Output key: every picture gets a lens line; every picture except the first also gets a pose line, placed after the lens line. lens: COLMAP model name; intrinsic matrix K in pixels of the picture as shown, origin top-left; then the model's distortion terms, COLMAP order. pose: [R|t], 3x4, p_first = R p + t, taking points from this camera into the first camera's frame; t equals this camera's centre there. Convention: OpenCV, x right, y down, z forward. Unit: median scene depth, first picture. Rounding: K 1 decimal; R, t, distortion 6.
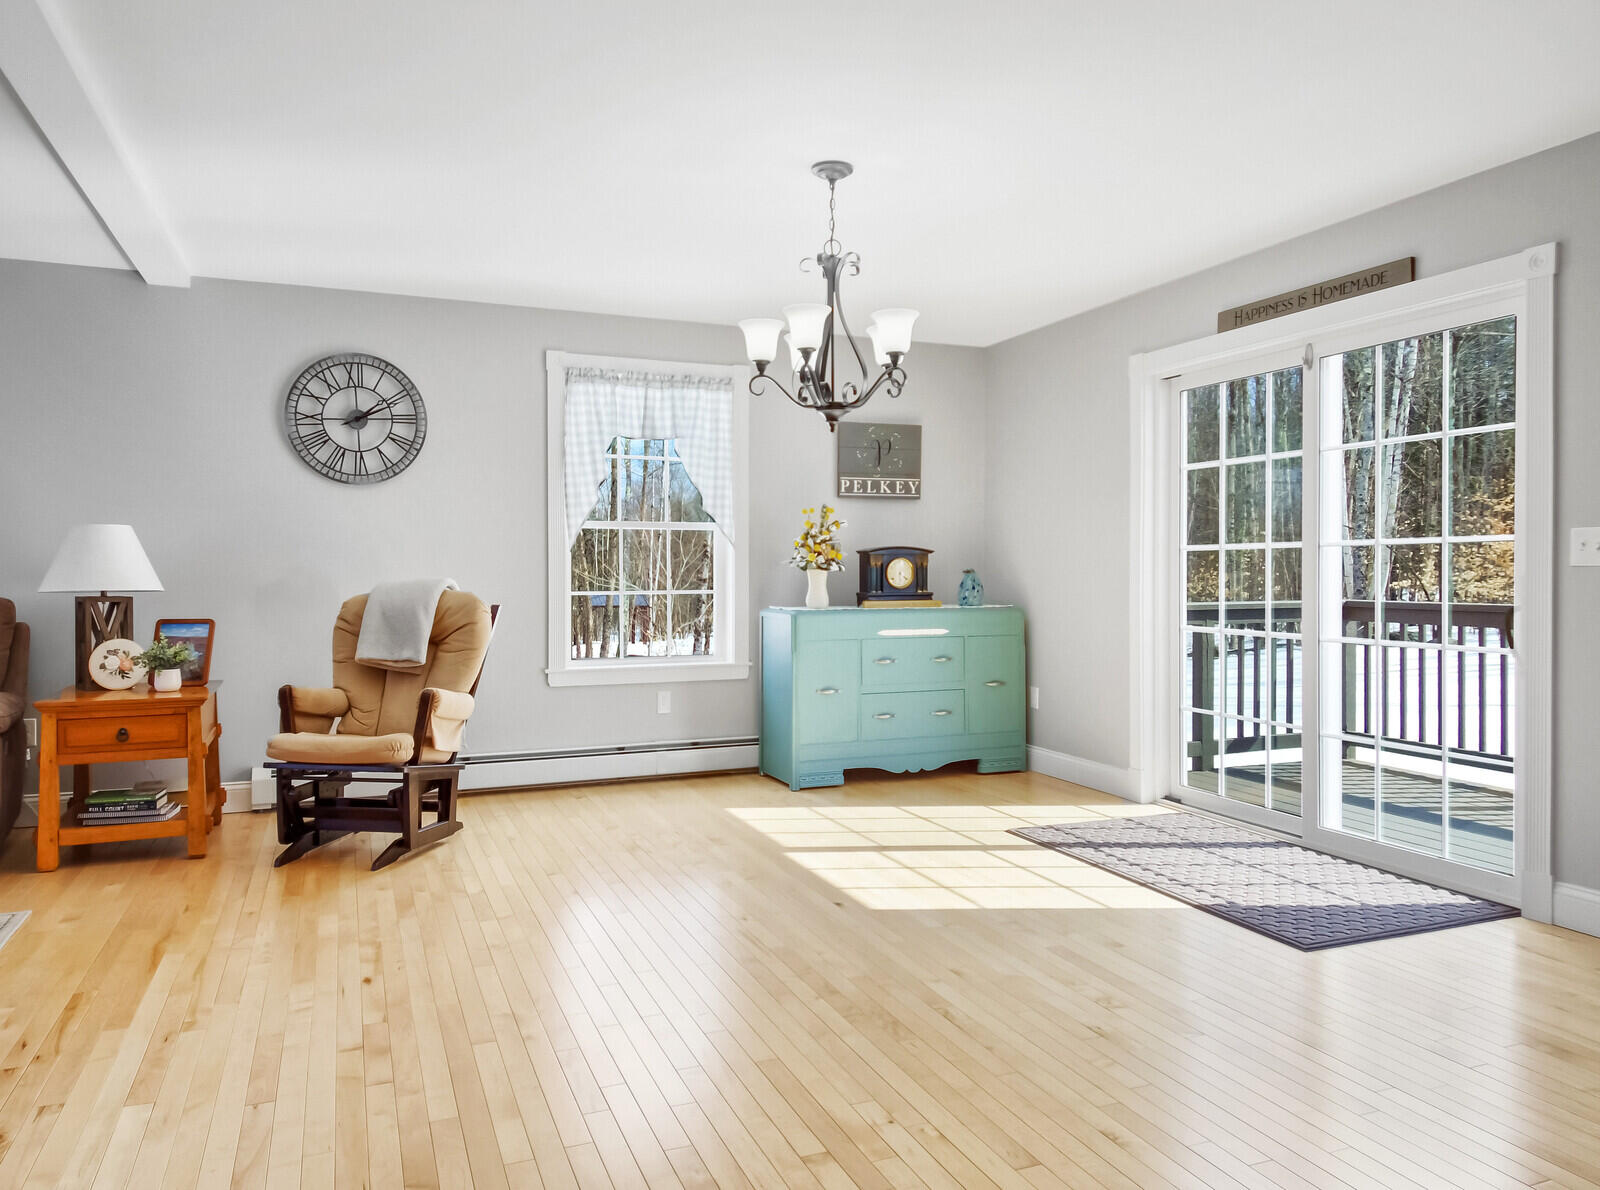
lens RADIAL K [[1128.7, 0, 824.9], [0, 1128.7, 589.1], [0, 0, 1]] dist [0.217880, -0.336789]
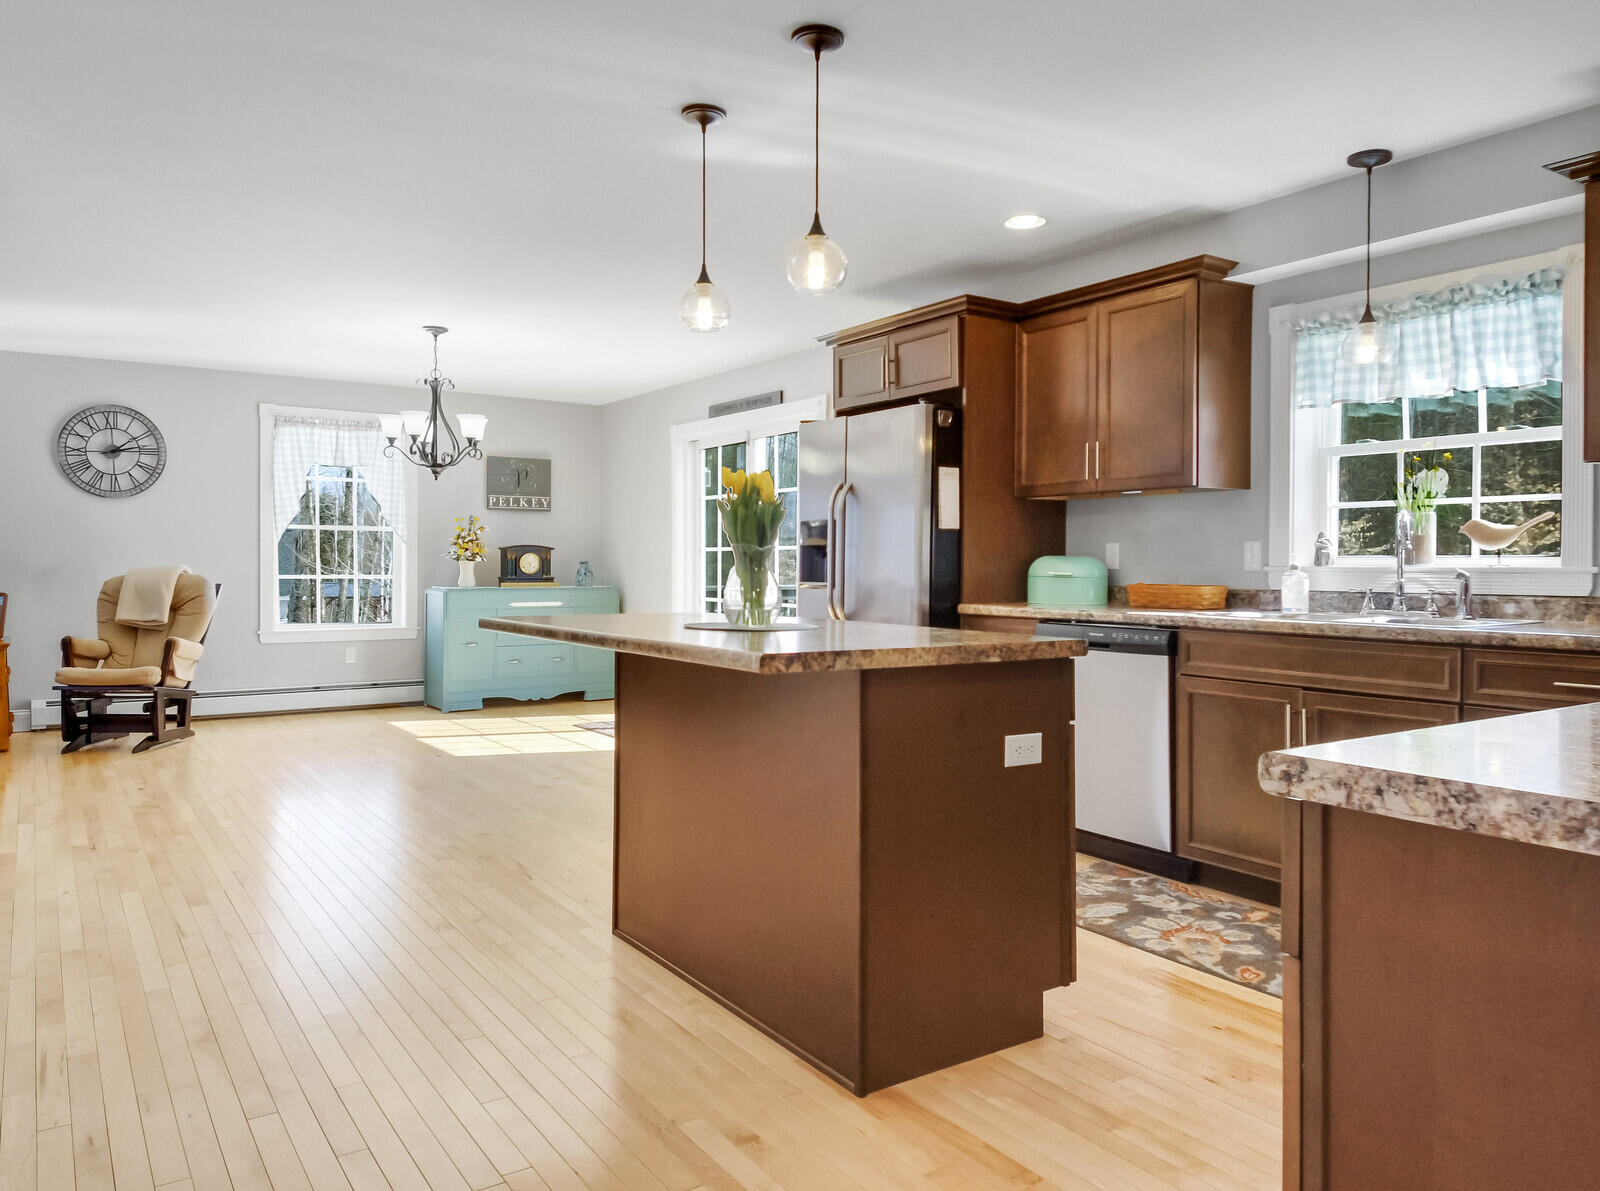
lens RADIAL K [[1122.8, 0, 801.2], [0, 1122.8, 580.1], [0, 0, 1]] dist [0.134258, -0.122555]
pose [[0.982522, 0.002580, 0.186130, 0.152012], [-0.002557, 0.999997, -0.000364, 0.007252], [-0.186130, -0.000118, 0.982525, -0.524278]]
